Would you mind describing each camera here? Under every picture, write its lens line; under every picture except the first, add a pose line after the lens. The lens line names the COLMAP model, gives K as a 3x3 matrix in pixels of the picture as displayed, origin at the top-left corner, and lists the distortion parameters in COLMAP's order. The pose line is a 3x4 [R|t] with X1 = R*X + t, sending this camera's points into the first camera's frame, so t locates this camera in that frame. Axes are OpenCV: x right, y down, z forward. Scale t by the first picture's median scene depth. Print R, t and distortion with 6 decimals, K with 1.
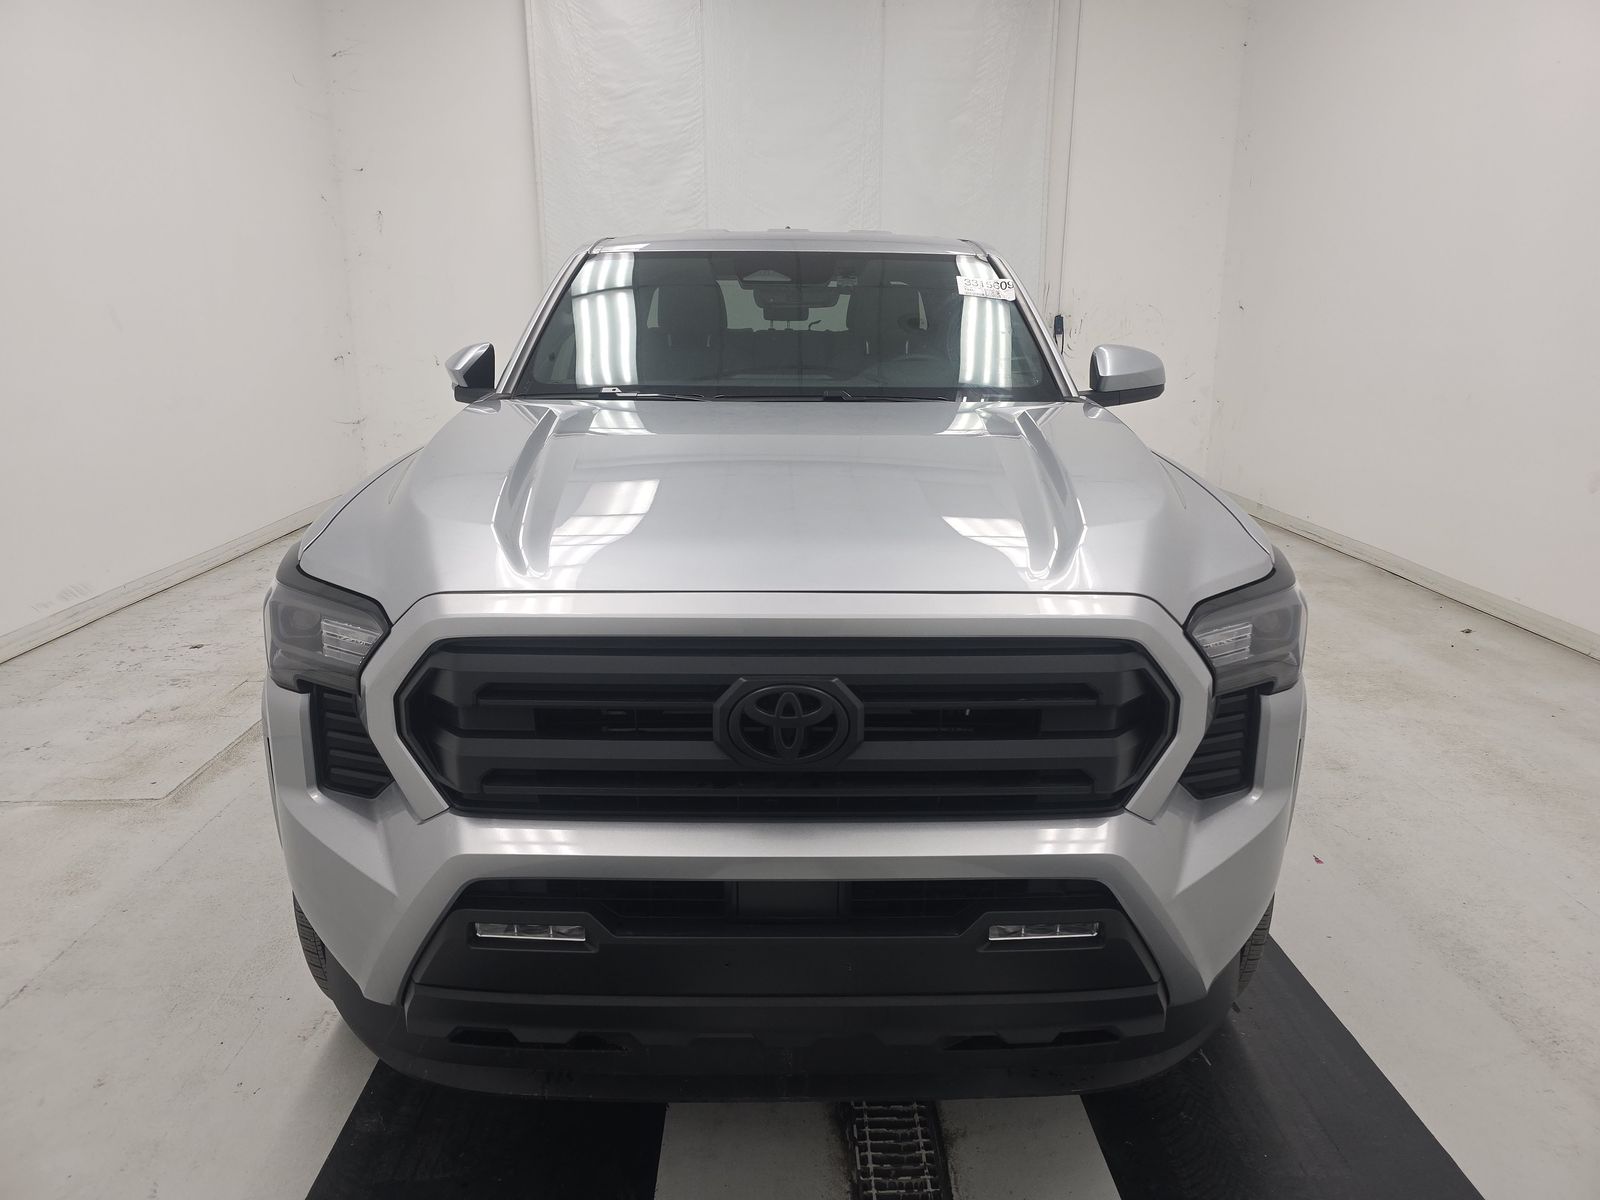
lens RADIAL K [[1078.2, 0, 791.4], [0, 1078.2, 593.8], [0, 0, 1]] dist [0.056849, -0.052330]
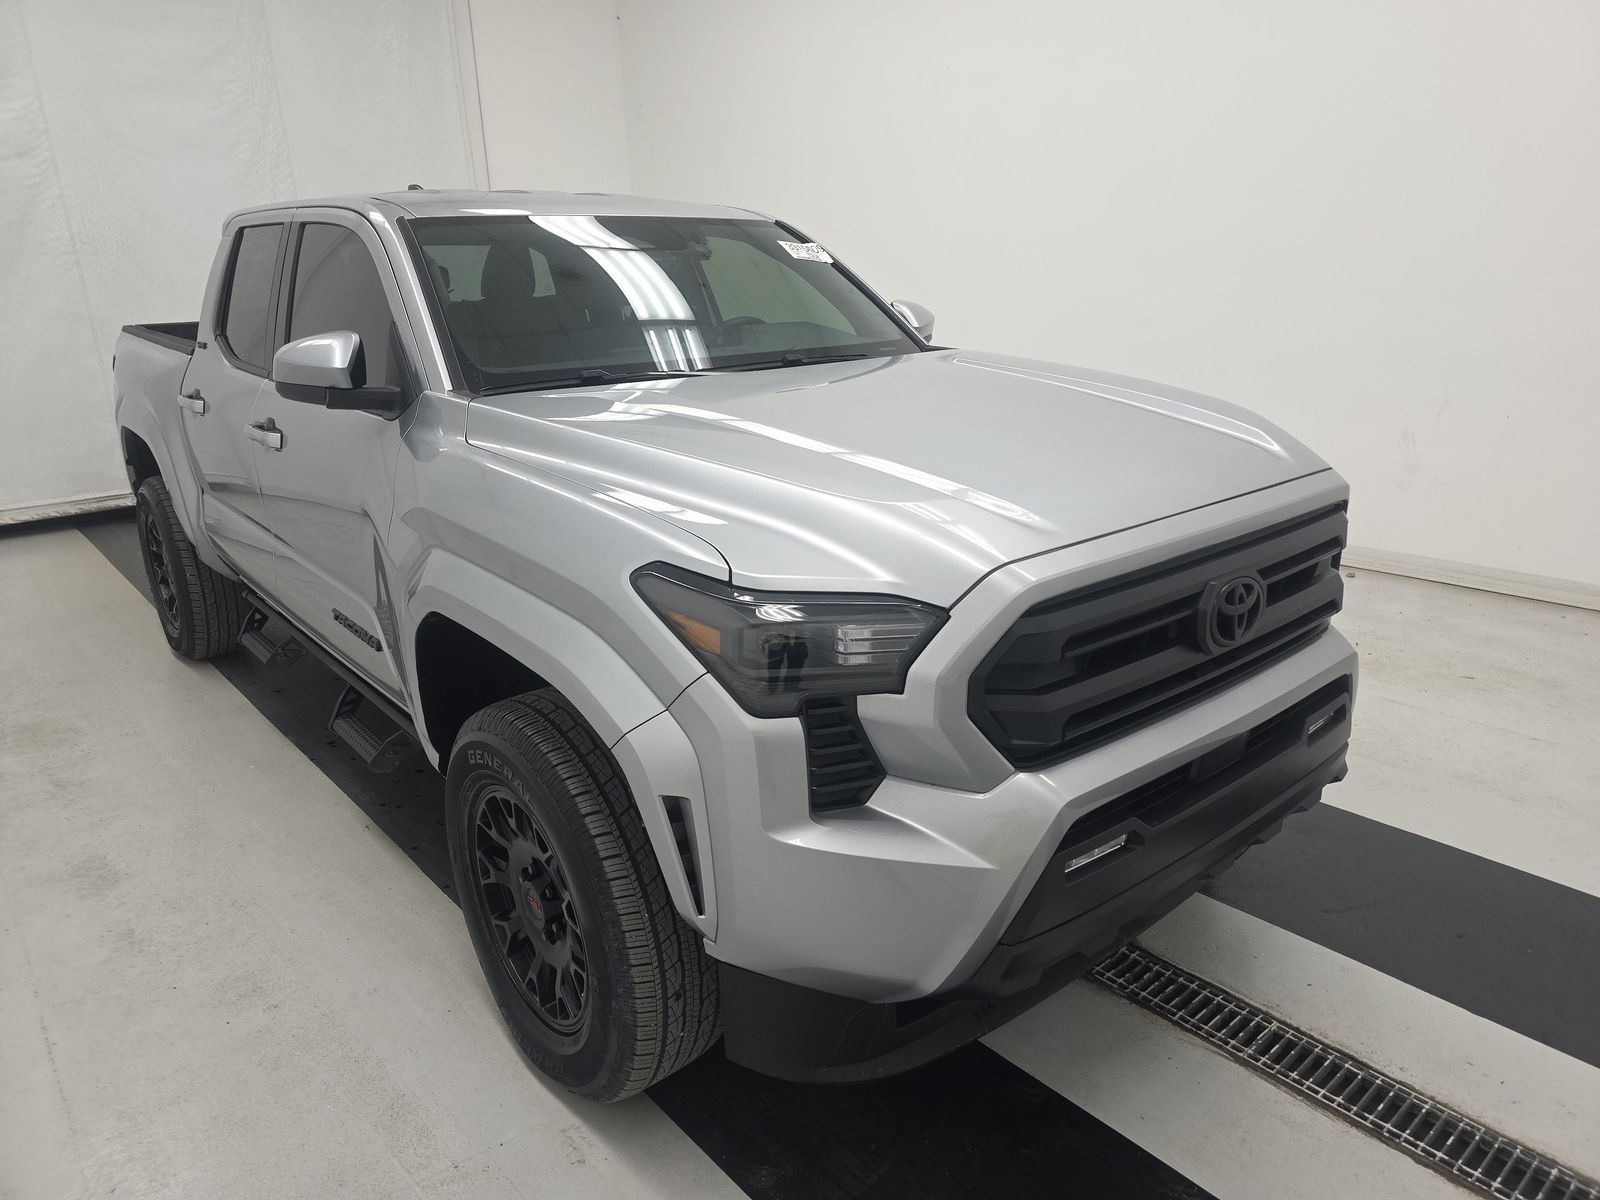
lens RADIAL K [[1078.2, 0, 792.8], [0, 1078.2, 603.8], [0, 0, 1]] dist [0.056849, -0.052330]
pose [[0.775589, -0.213033, 0.594204, -0.838878], [0.187410, 0.976599, 0.105511, -0.084021], [-0.602776, 0.029526, 0.797364, 0.235395]]
